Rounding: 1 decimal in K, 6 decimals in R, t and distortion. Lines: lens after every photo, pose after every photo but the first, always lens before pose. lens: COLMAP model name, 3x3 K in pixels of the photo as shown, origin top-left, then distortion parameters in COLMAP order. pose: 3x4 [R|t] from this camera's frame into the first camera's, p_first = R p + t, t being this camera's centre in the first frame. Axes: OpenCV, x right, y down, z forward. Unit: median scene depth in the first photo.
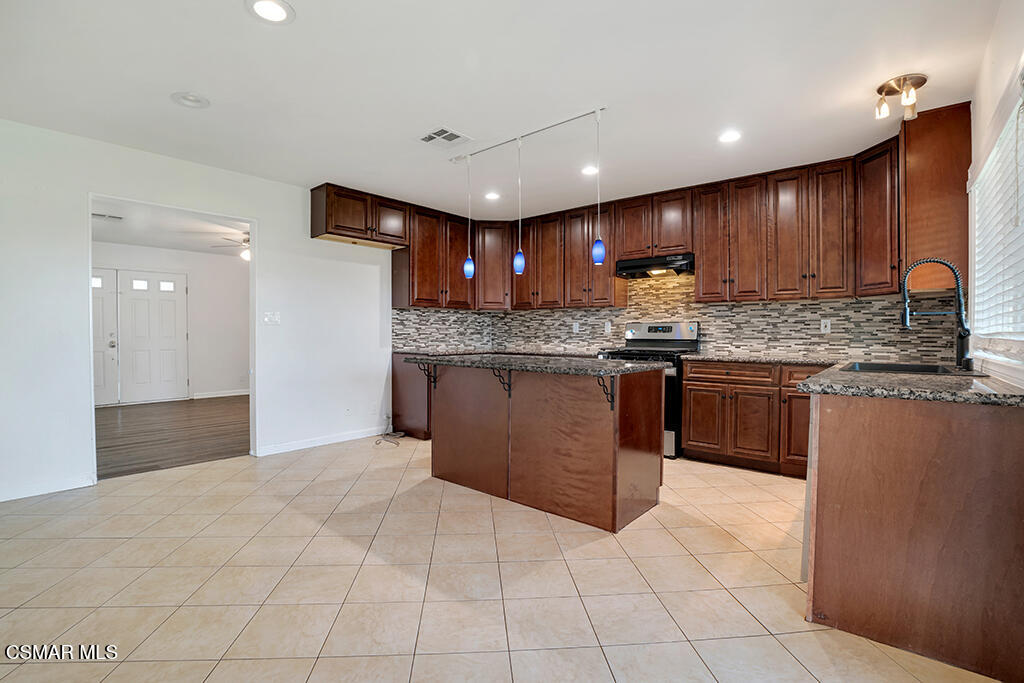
lens RADIAL K [[477.4, 0, 509.6], [0, 477.4, 346.2], [0, 0, 1]] dist [-0.053924, 0.003133]
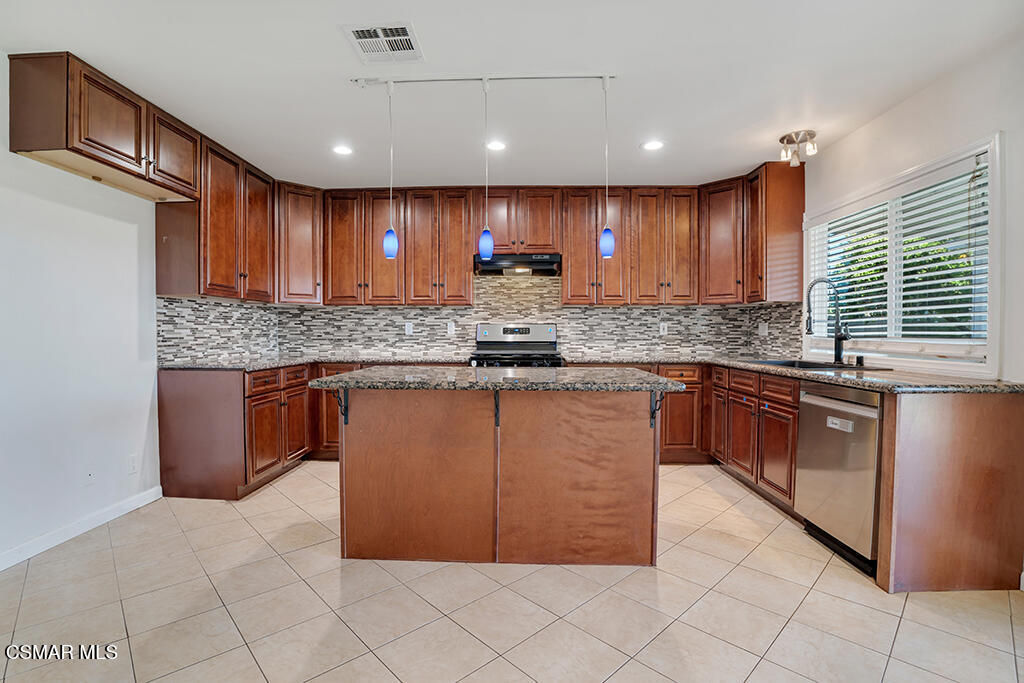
lens RADIAL K [[473.0, 0, 510.8], [0, 473.0, 346.4], [0, 0, 1]] dist [-0.054022, 0.005133]
pose [[0.776210, -0.020134, 0.630153, -0.302784], [0.017009, 0.999795, 0.010993, -0.015979], [-0.630245, 0.002186, 0.776393, 0.285756]]
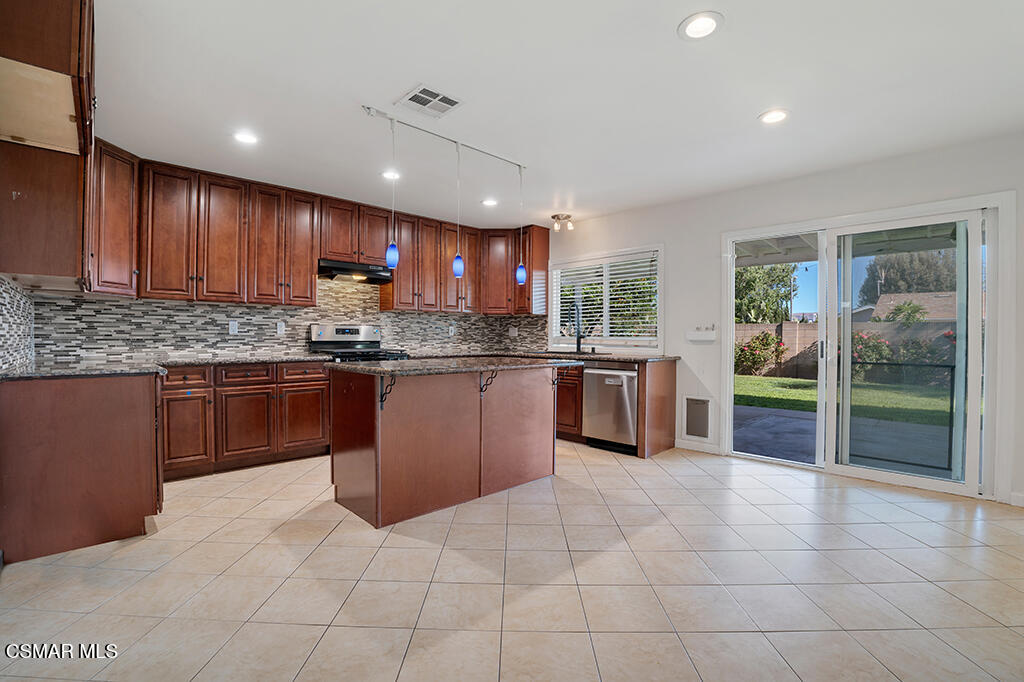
lens RADIAL K [[451.3, 0, 511.6], [0, 451.3, 345.5], [0, 0, 1]] dist [-0.058420, 0.003350]
pose [[0.087717, -0.020206, 0.995941, -0.664865], [0.020697, 0.999615, 0.018458, -0.016400], [-0.995930, 0.018994, 0.088101, 0.579971]]
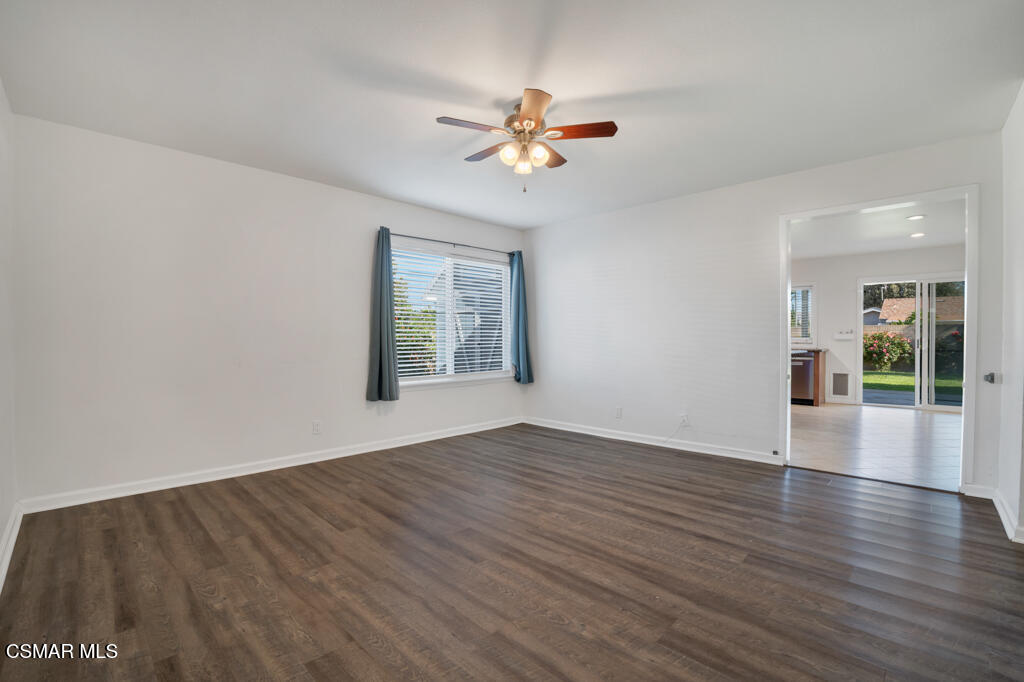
lens RADIAL K [[451.3, 0, 514.5], [0, 451.3, 341.5], [0, 0, 1]] dist [-0.058420, 0.003350]
pose [[0.062437, -0.005831, 0.998032, -1.367432], [0.028962, 0.999572, 0.004028, -0.034030], [-0.997629, 0.028653, 0.062579, 1.371421]]
